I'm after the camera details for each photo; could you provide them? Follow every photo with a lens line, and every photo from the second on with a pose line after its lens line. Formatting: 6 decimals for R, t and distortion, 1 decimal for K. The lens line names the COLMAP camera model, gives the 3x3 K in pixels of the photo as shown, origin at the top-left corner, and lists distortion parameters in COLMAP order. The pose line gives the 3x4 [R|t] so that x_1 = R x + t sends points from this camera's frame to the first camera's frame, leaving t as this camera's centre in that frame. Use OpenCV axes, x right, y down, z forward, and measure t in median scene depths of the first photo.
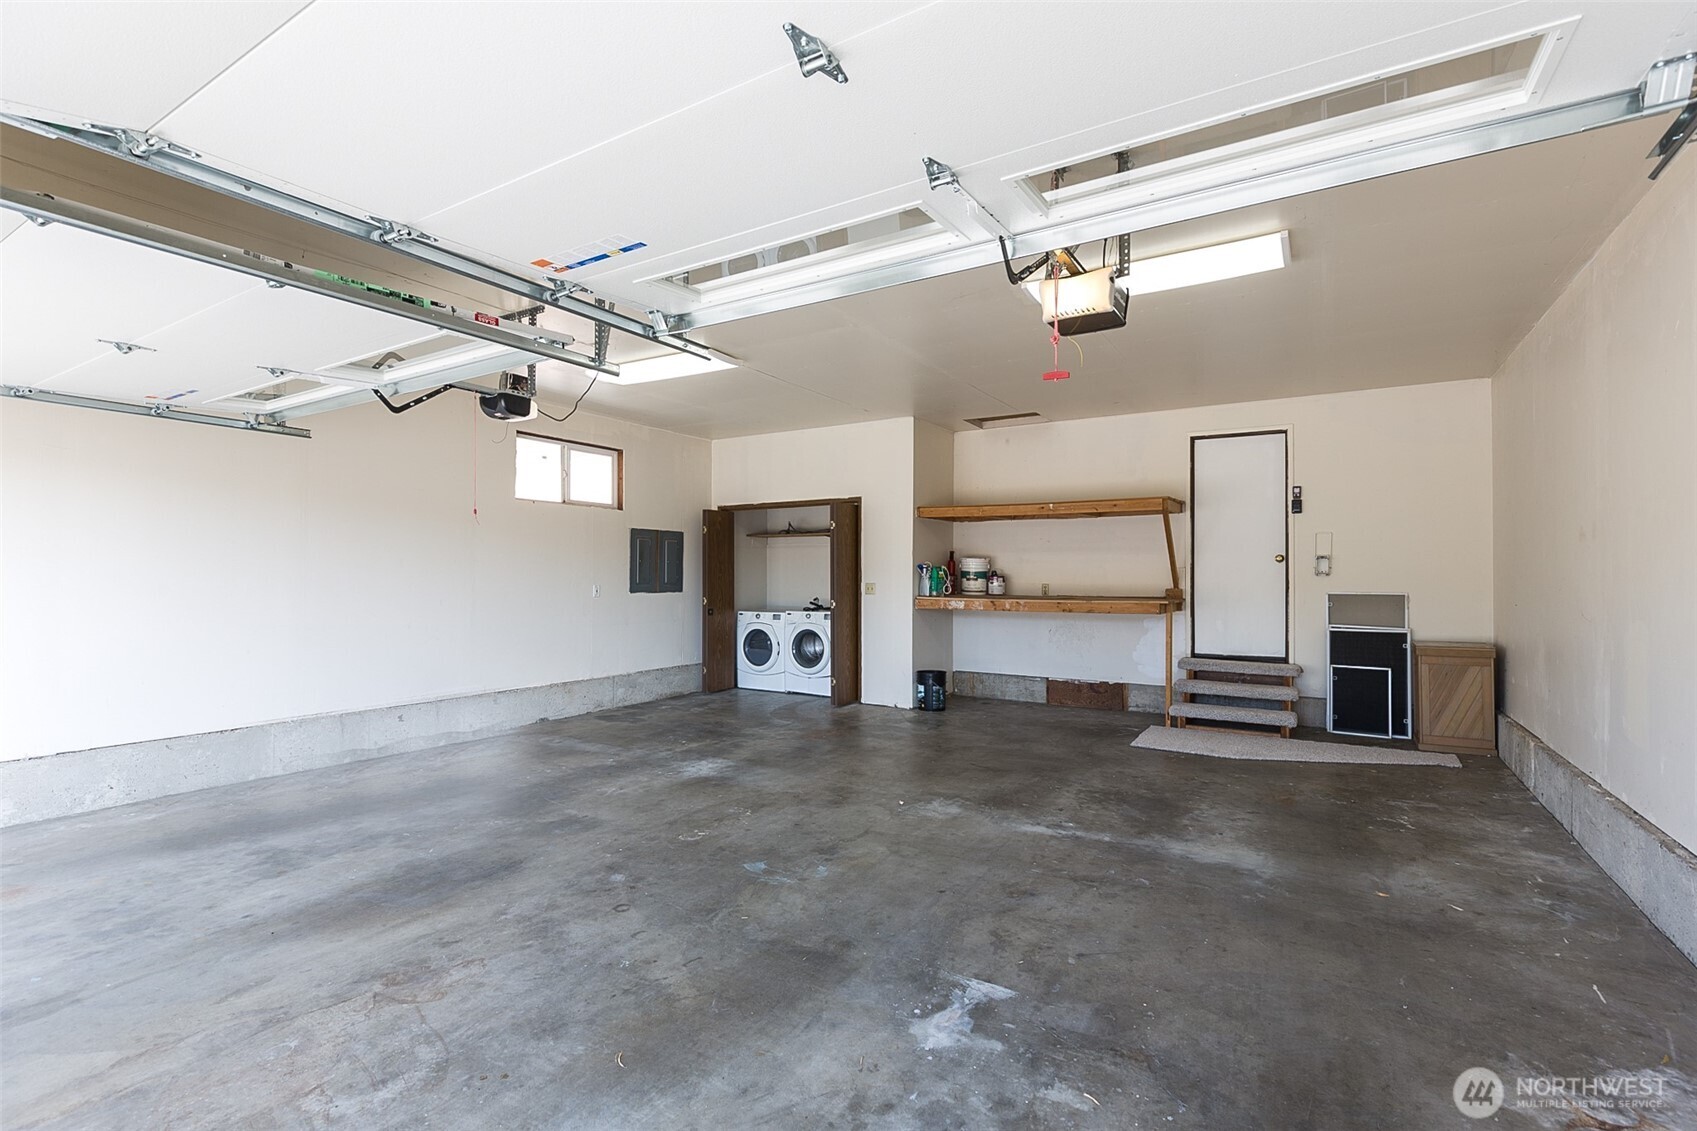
lens RADIAL K [[771.1, 0, 845.2], [0, 771.1, 567.6], [0, 0, 1]] dist [0.014731, -0.006644]
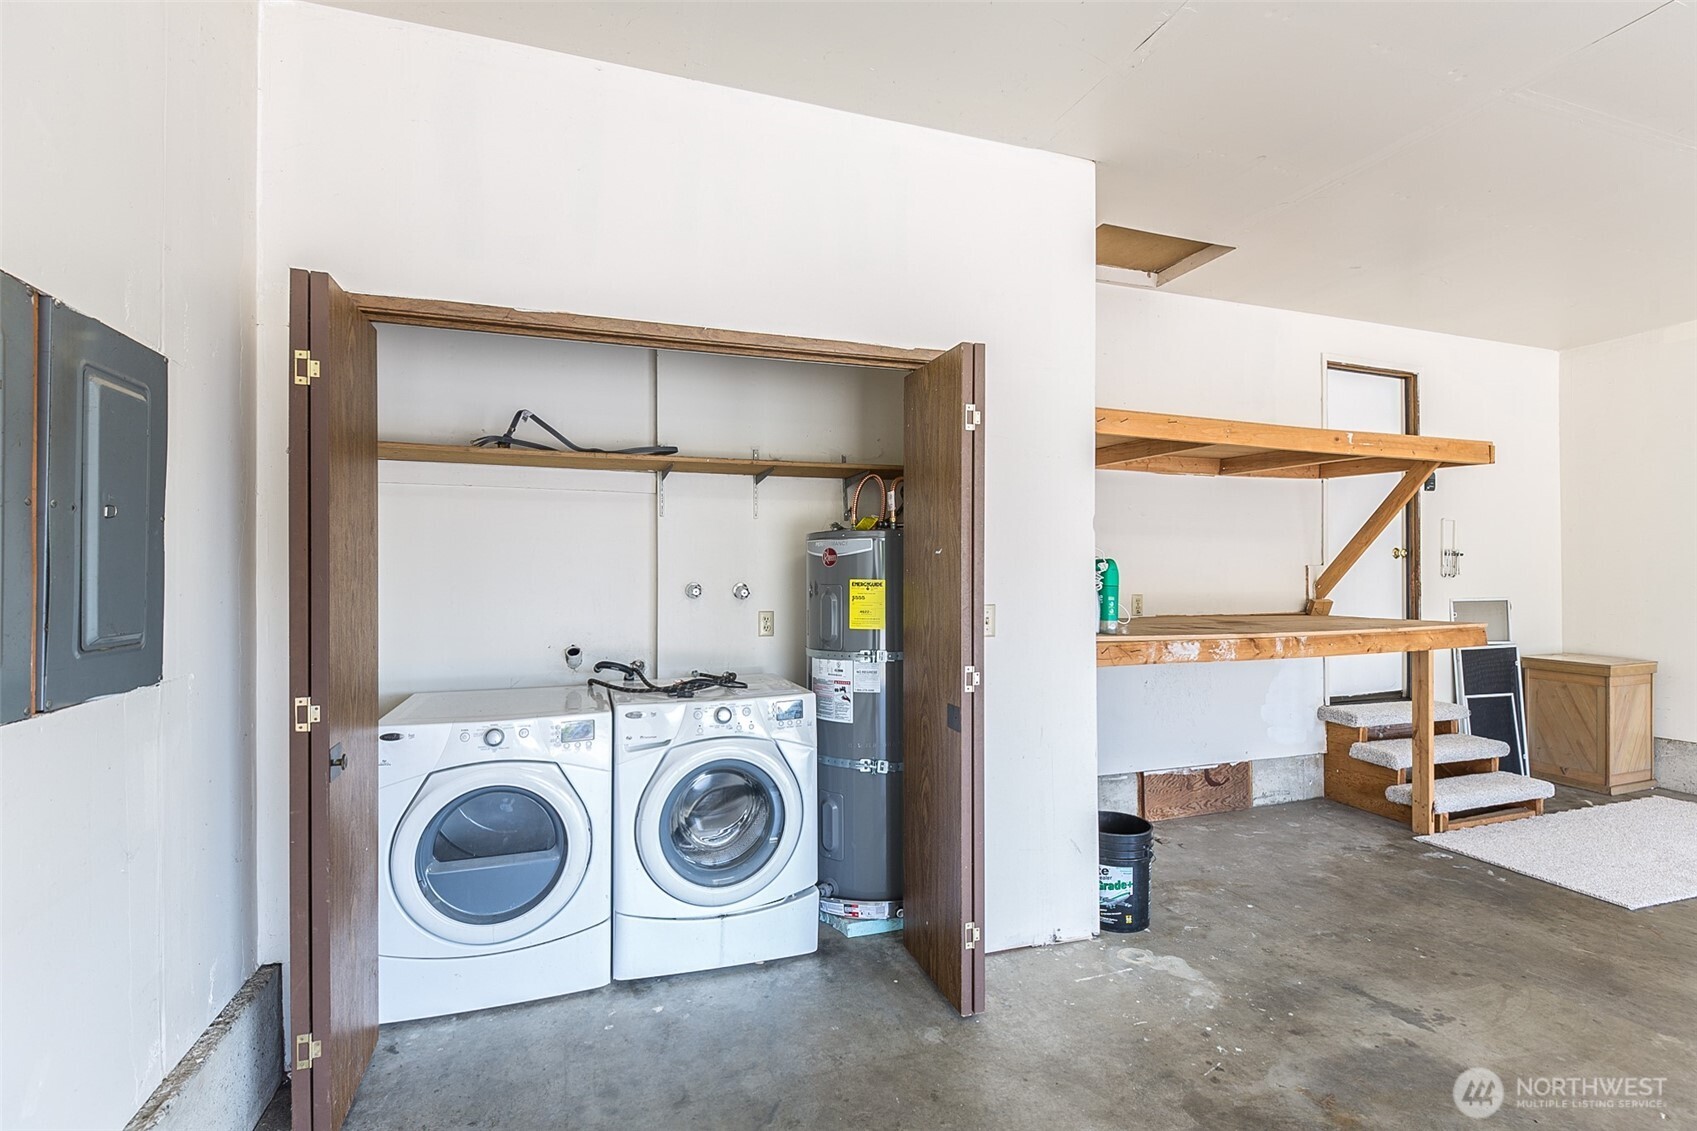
lens RADIAL K [[771.1, 0, 851.2], [0, 771.1, 566.8], [0, 0, 1]] dist [0.014731, -0.006644]
pose [[0.631325, 0.003712, 0.775510, -0.256426], [-0.005245, 0.999986, -0.000517, 0.003492], [-0.775501, -0.003742, 0.631336, 0.771987]]
